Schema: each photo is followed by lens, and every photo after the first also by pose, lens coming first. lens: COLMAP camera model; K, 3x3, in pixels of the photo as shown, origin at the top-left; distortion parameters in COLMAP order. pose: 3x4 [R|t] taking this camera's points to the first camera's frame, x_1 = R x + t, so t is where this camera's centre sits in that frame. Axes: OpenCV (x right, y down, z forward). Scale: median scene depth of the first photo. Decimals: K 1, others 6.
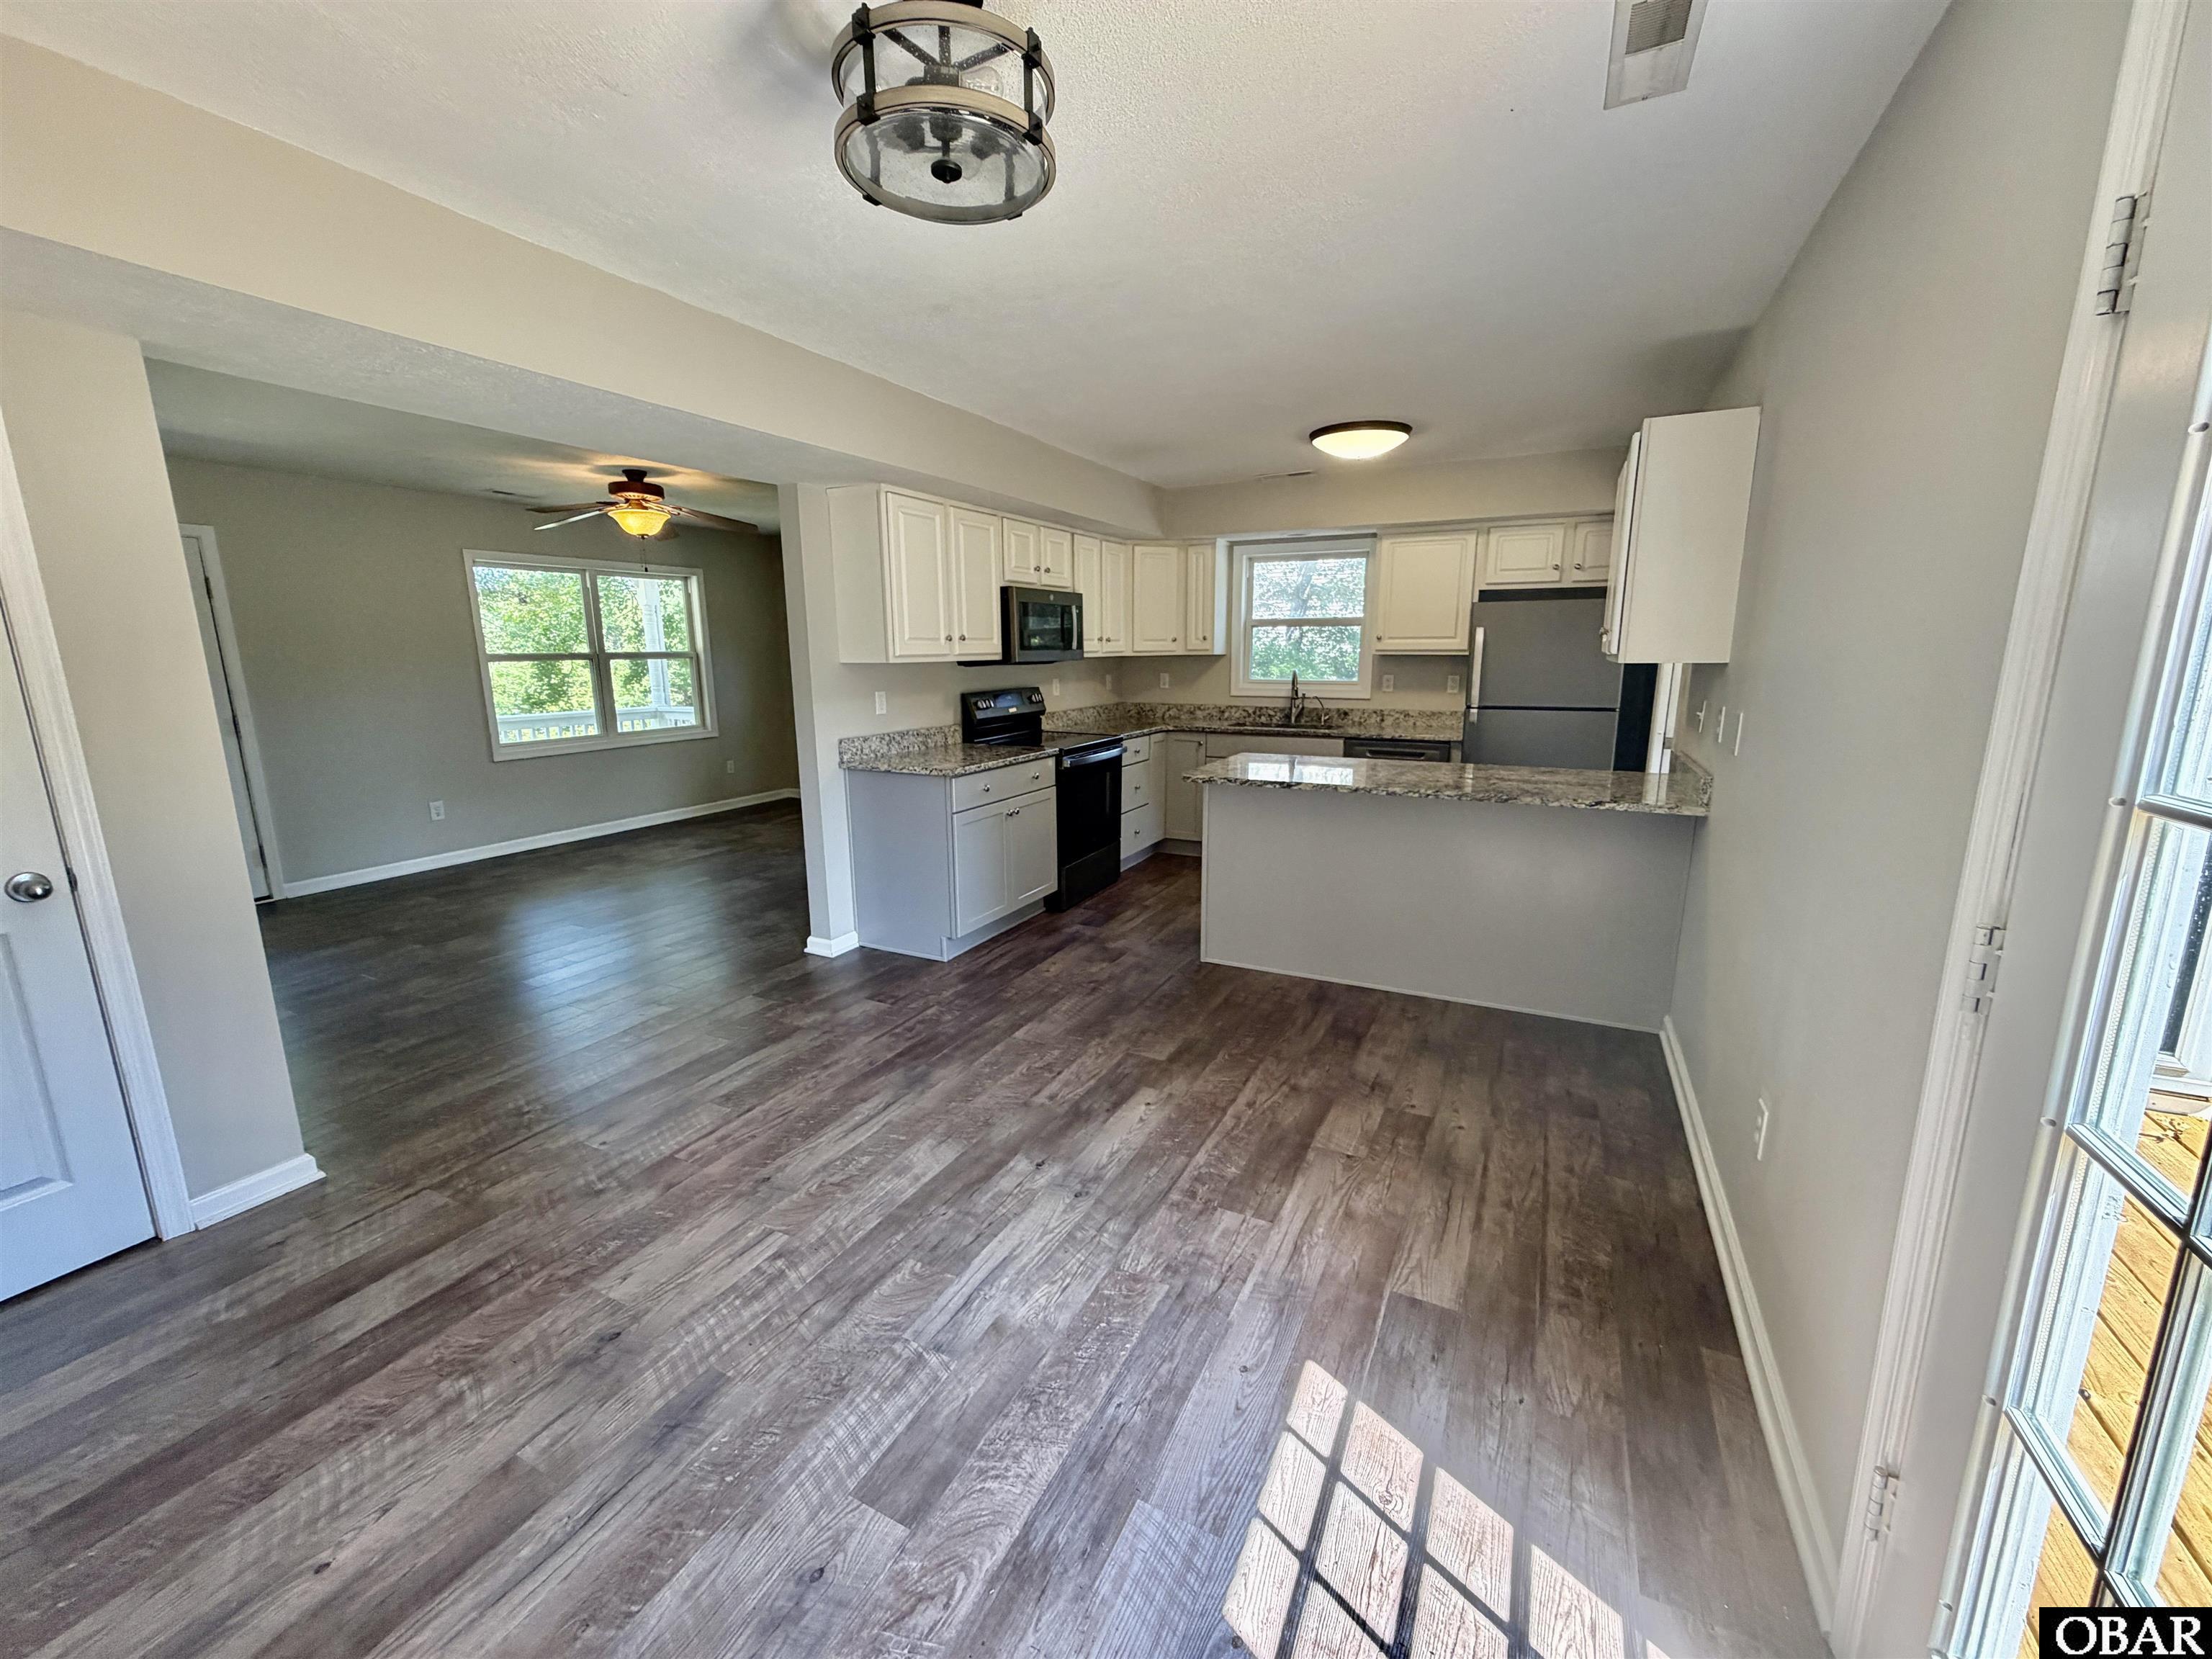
lens RADIAL K [[885.5, 0, 1099.0], [0, 885.5, 823.1], [0, 0, 1]] dist [-0.000134, 0.000235]
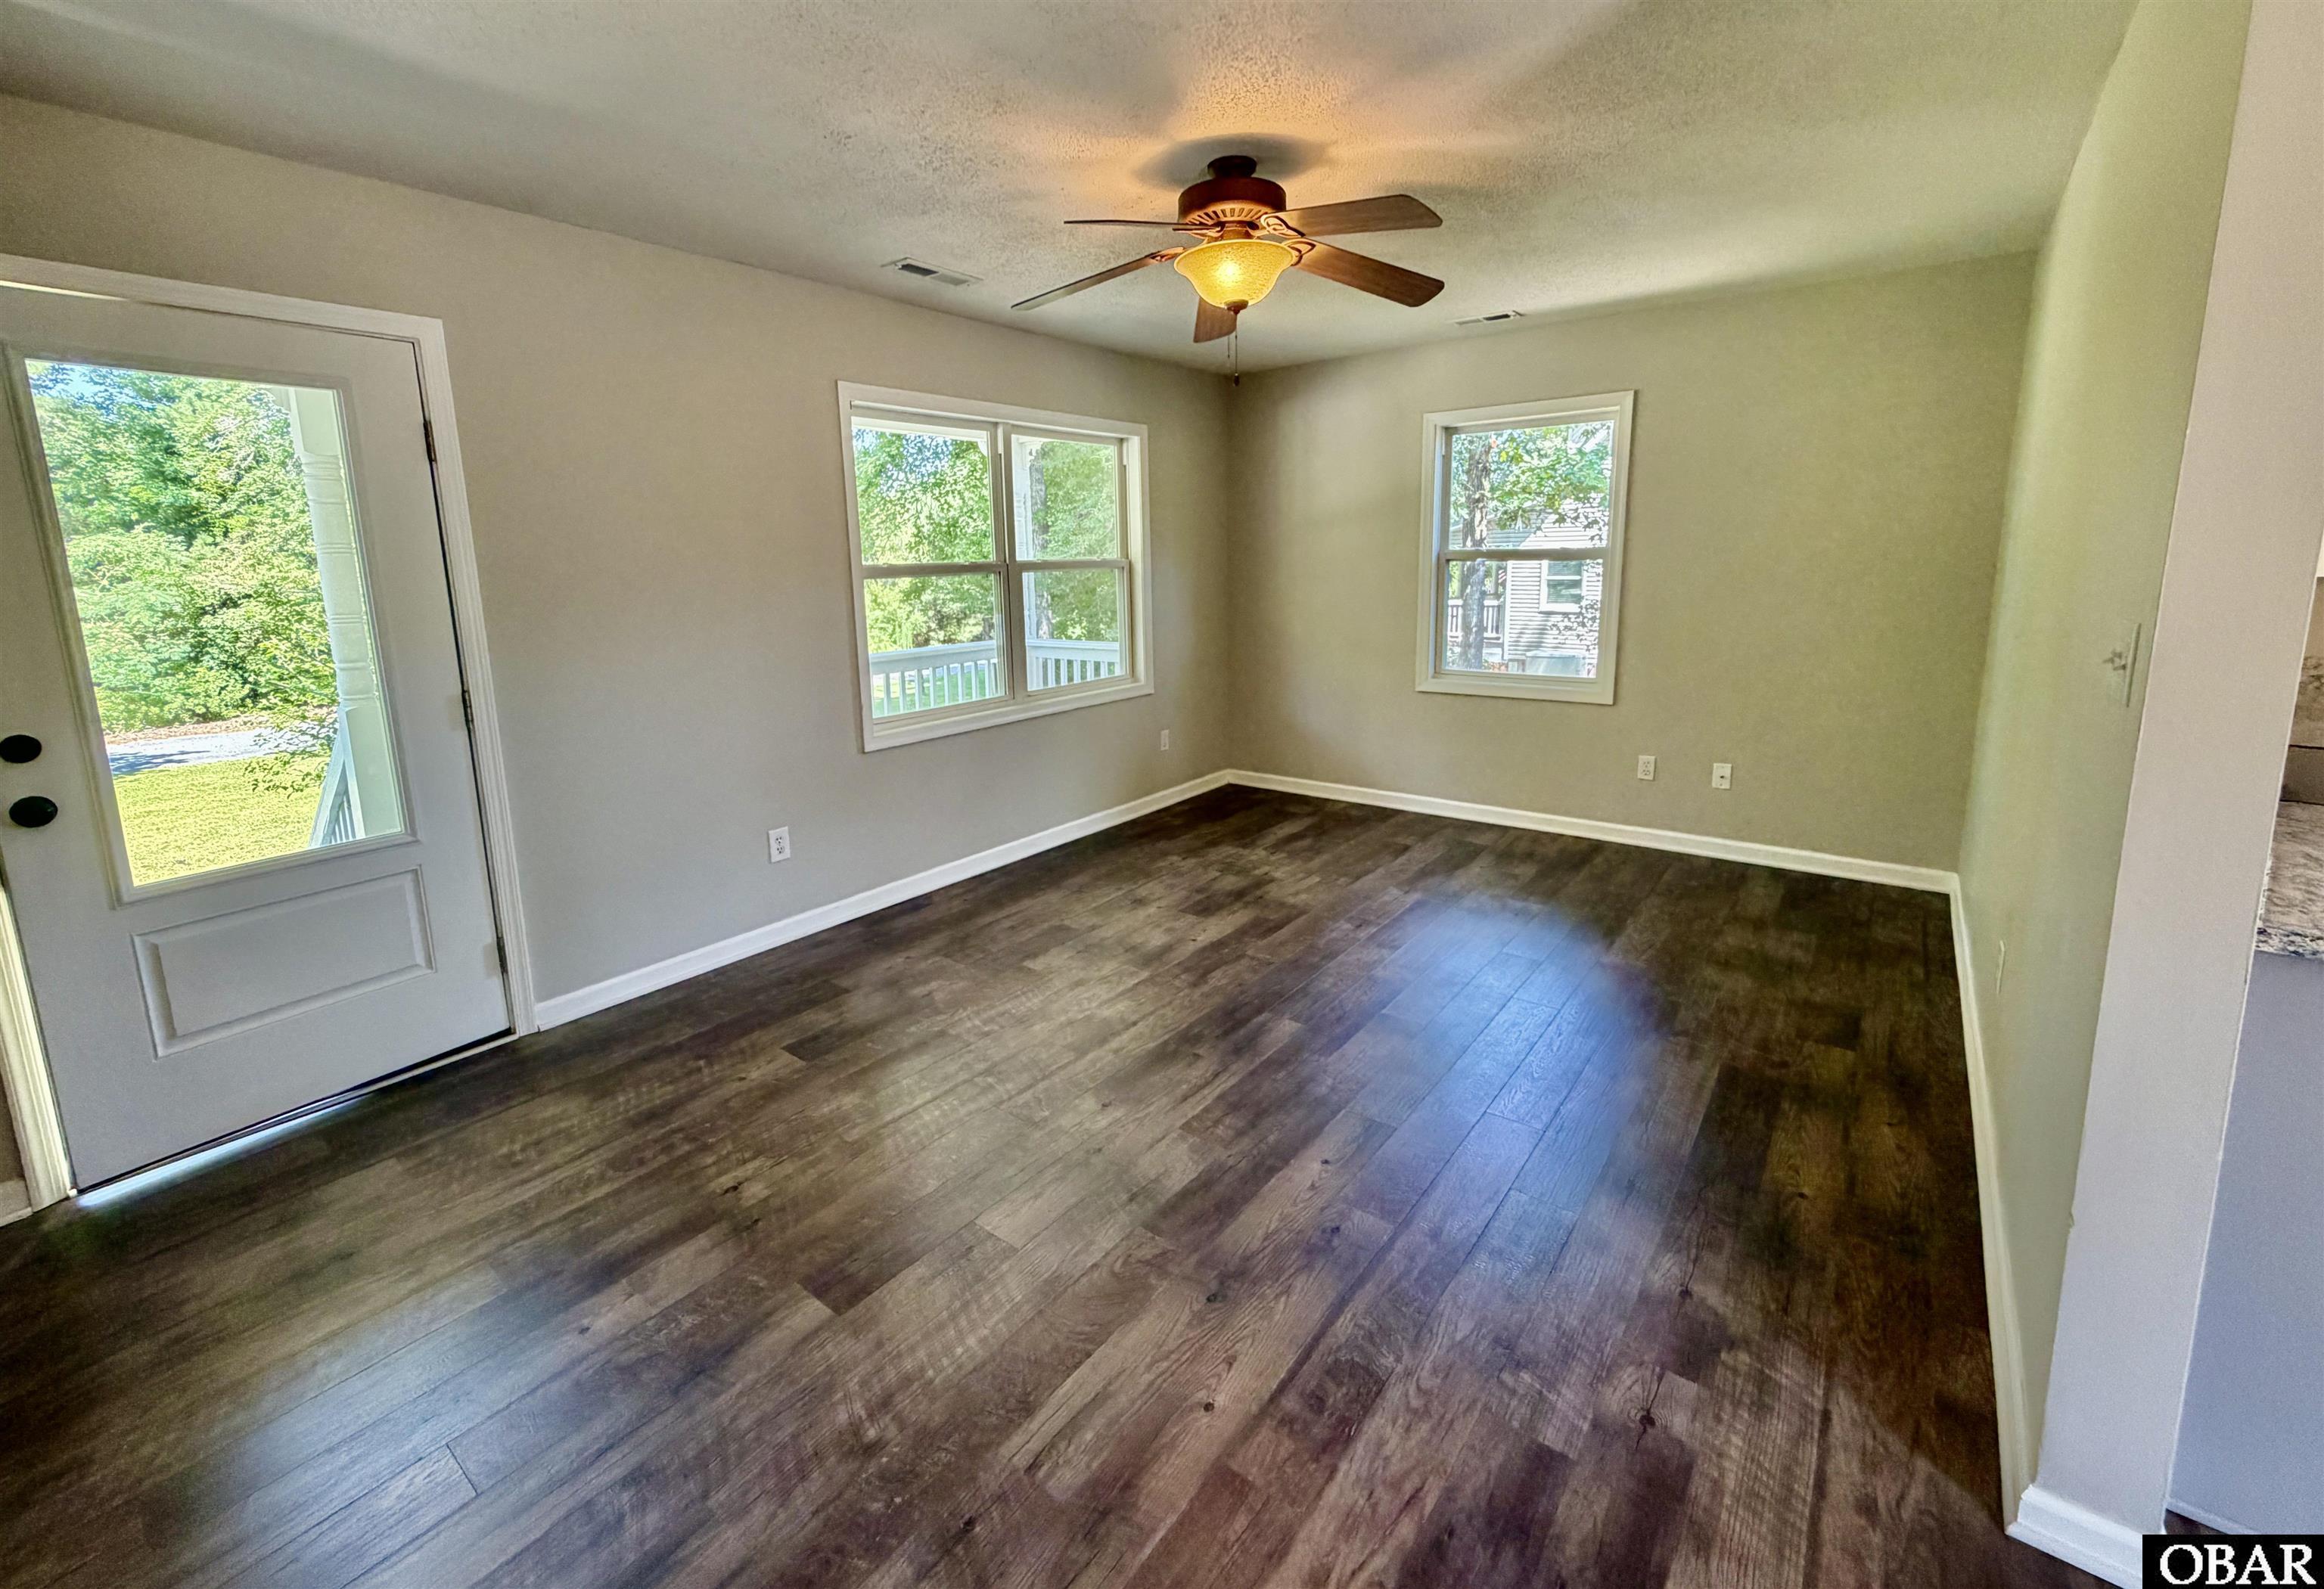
lens RADIAL K [[949.1, 0, 1154.7], [0, 949.1, 758.5], [0, 0, 1]] dist [-0.000906, -0.000036]
pose [[0.982386, 0.023115, -0.185430, -0.484127], [-0.020117, 0.999635, 0.018036, -0.102136], [0.185779, -0.013988, 0.982492, 0.541858]]
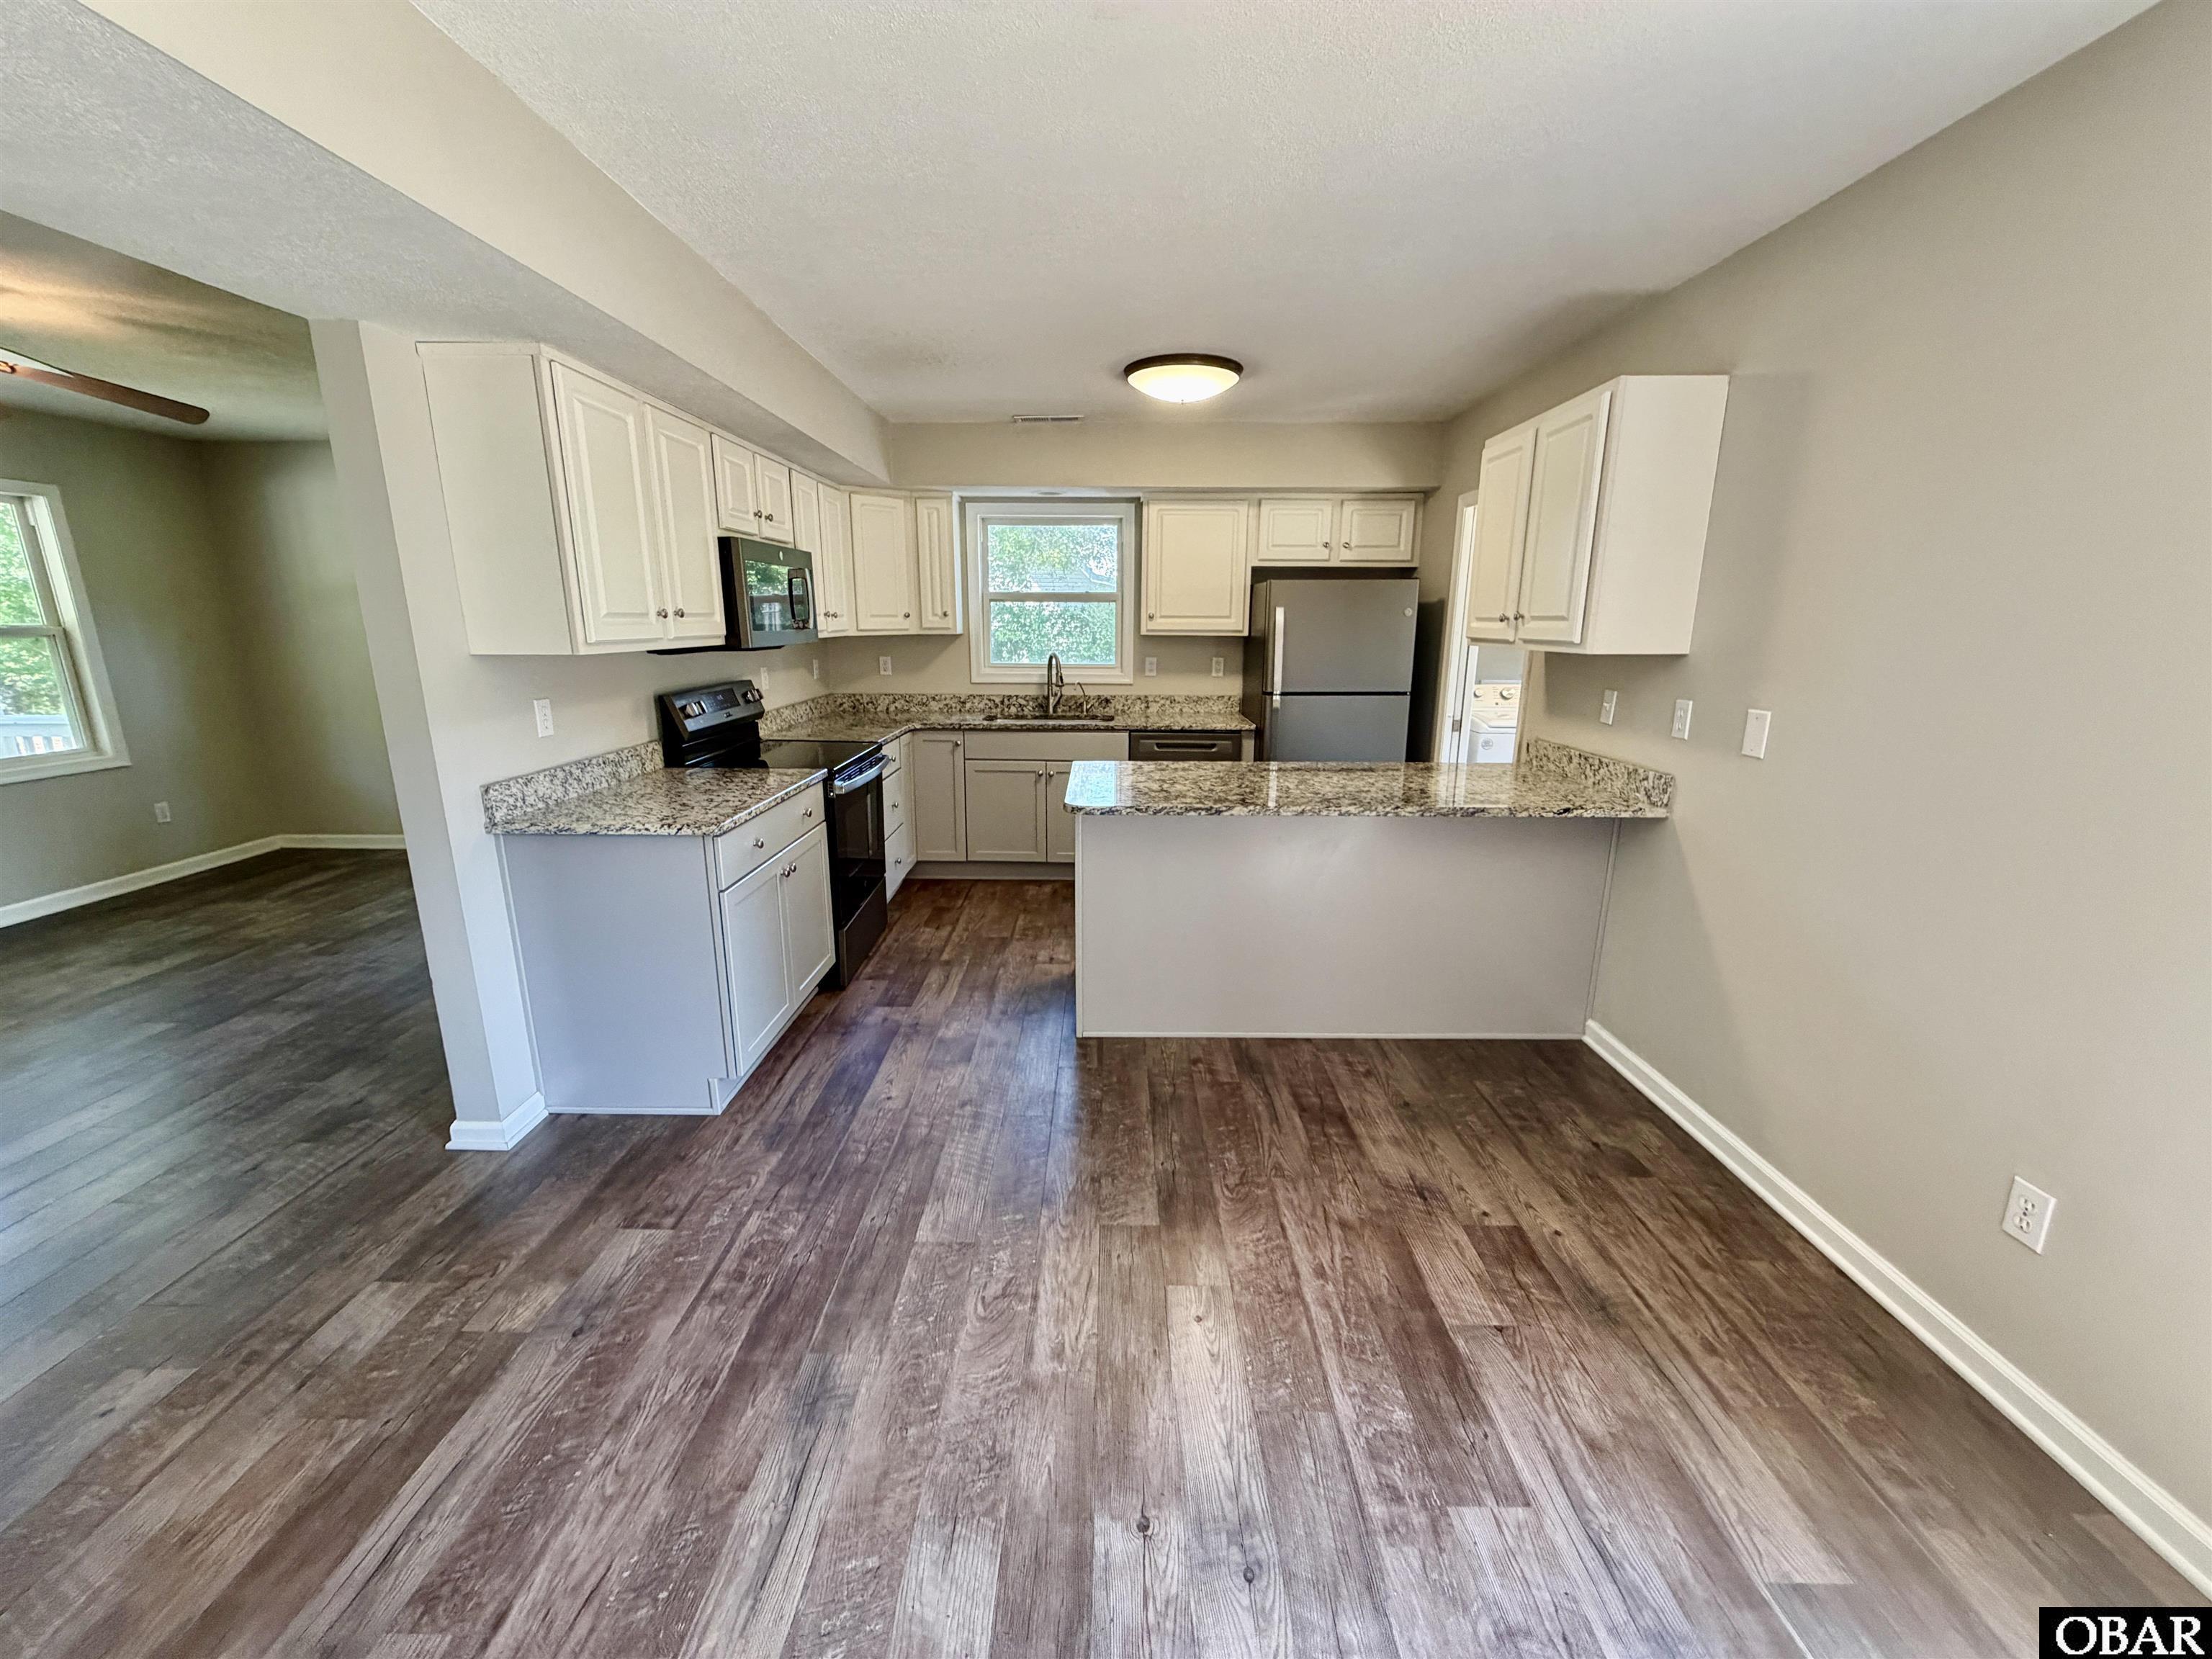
lens RADIAL K [[880.8, 0, 1099.6], [0, 880.8, 825.3], [0, 0, 1]] dist [-0.000285, 0.000084]
pose [[0.896229, -0.093192, 0.433692, -0.152657], [0.078269, 0.995566, 0.052184, -0.055818], [-0.436632, -0.012824, 0.899549, 0.247363]]
